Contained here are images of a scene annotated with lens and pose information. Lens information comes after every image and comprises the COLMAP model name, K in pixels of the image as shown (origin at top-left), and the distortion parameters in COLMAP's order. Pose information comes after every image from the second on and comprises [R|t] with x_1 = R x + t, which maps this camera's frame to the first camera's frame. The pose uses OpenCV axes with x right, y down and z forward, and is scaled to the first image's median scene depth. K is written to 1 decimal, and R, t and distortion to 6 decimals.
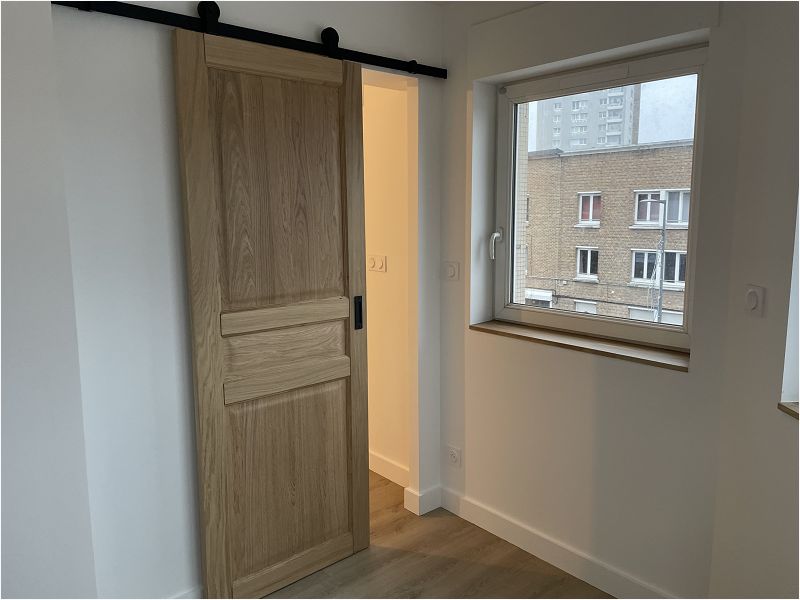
lens RADIAL K [[612.2, 0, 403.5], [0, 612.2, 294.8], [0, 0, 1]] dist [0.033547, -0.038878]
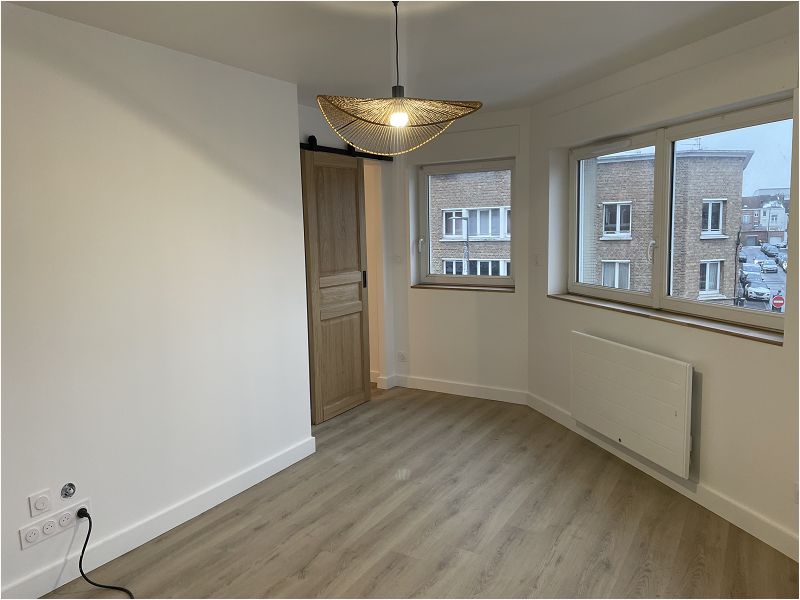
lens RADIAL K [[612.2, 0, 397.6], [0, 612.2, 301.1], [0, 0, 1]] dist [0.033547, -0.038878]
pose [[0.955682, -0.050300, 0.290072, -0.559621], [0.055350, 0.998424, -0.009228, 0.126058], [-0.289151, 0.024874, 0.956960, -0.962368]]
